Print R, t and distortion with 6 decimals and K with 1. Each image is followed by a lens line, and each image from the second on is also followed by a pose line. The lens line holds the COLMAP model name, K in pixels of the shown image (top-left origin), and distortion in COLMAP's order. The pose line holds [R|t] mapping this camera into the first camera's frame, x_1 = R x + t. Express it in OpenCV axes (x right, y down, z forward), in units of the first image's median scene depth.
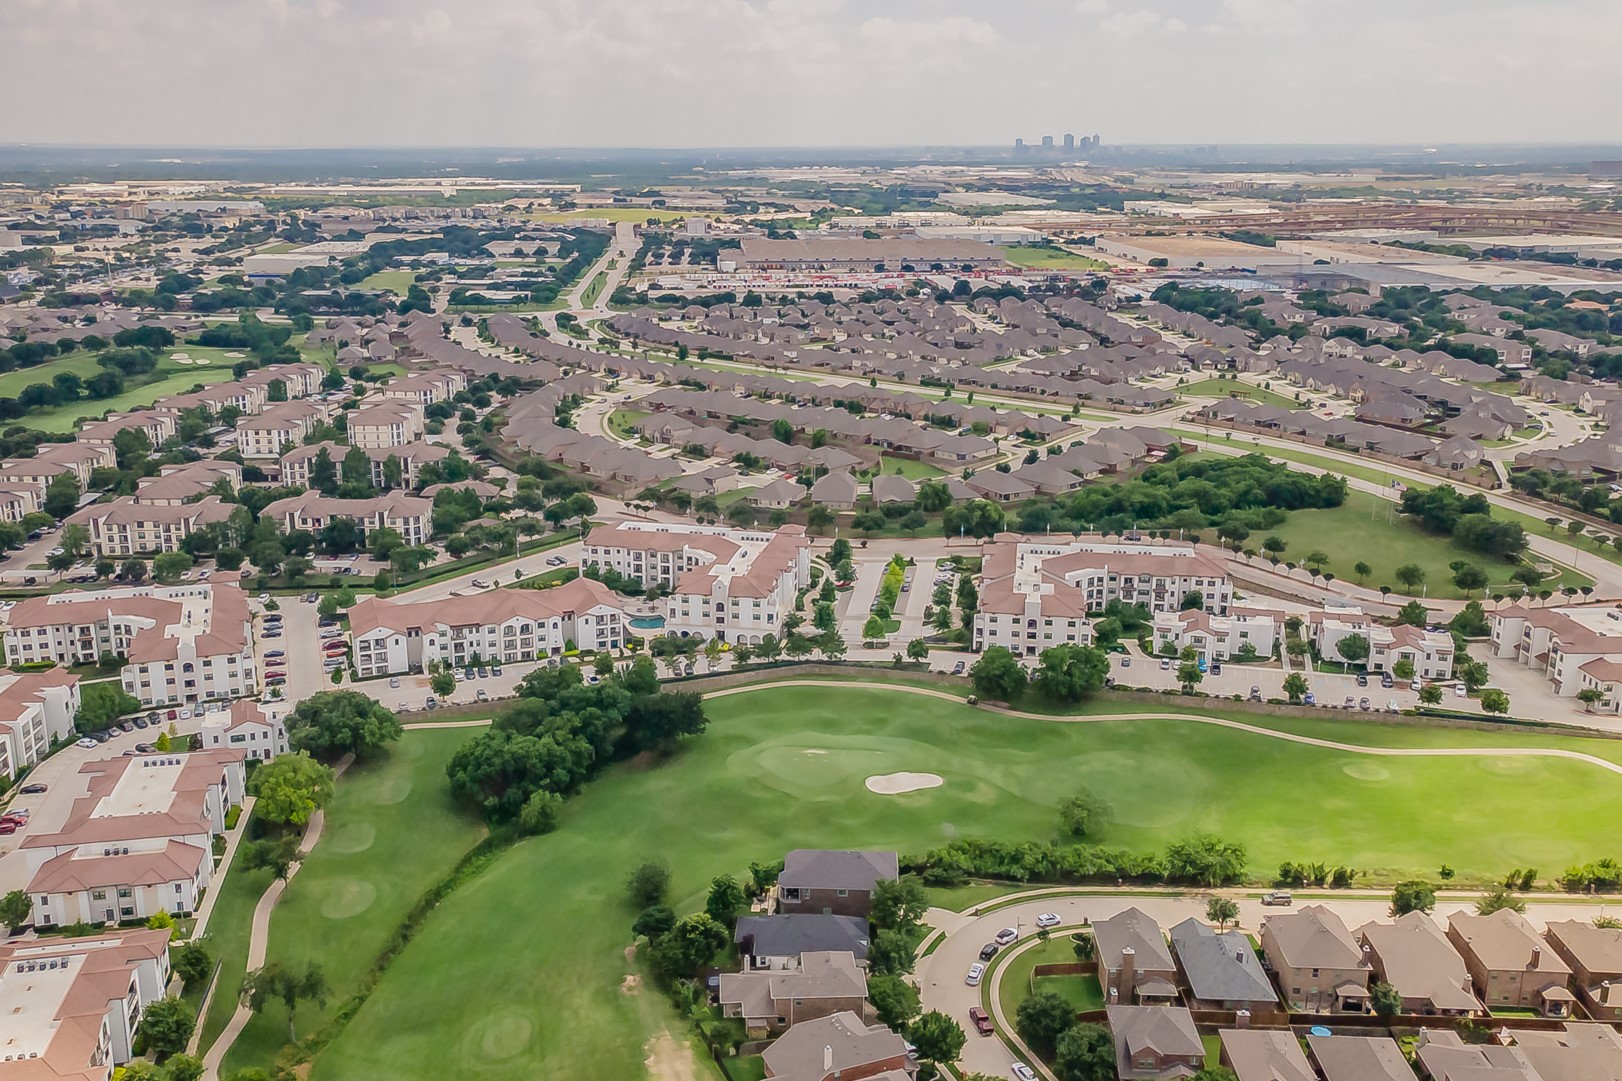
lens RADIAL K [[1390.6, 0, 811.0], [0, 1390.6, 540.5], [0, 0, 1]] dist [0.045093, 0.004631]
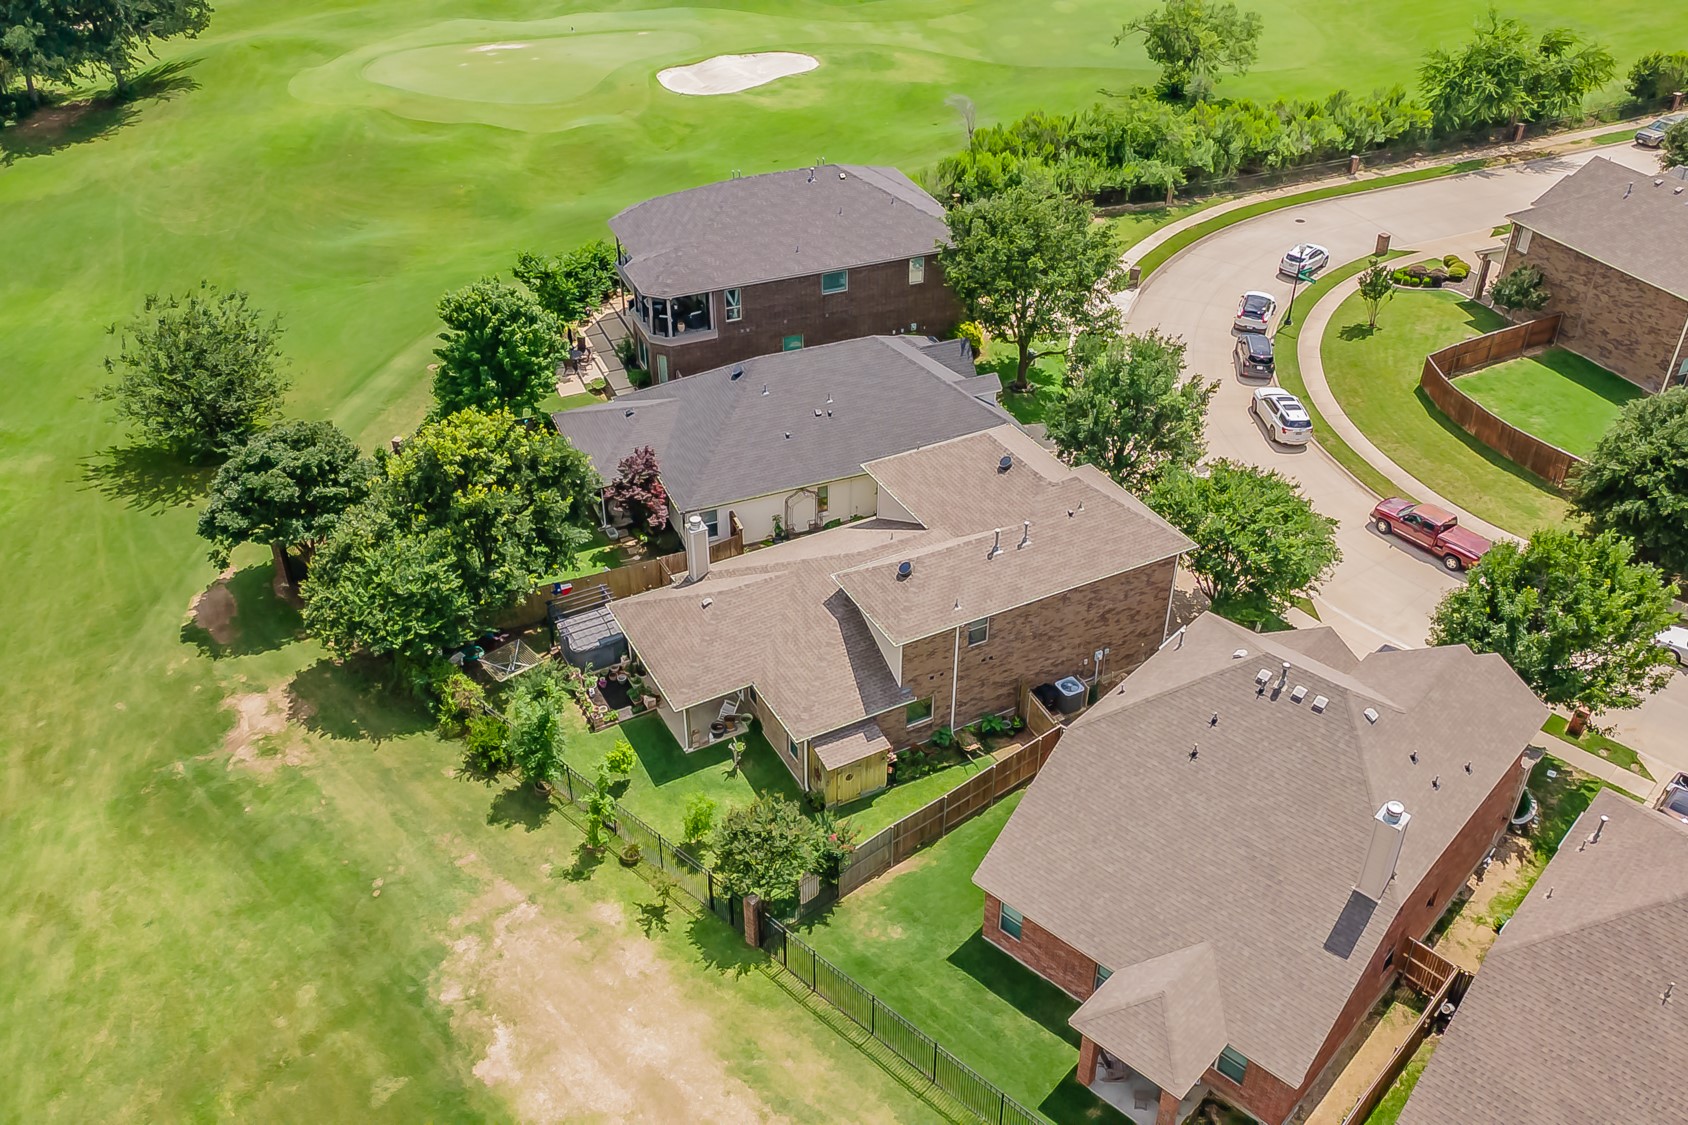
lens RADIAL K [[1447.2, 0, 844.0], [0, 1447.2, 562.5], [0, 0, 1]] dist [0.045093, 0.004631]
pose [[0.917777, -0.244425, 0.312957, -0.098577], [0.121685, 0.923310, 0.364268, 0.187893], [-0.377993, -0.296234, 0.877136, 0.673596]]
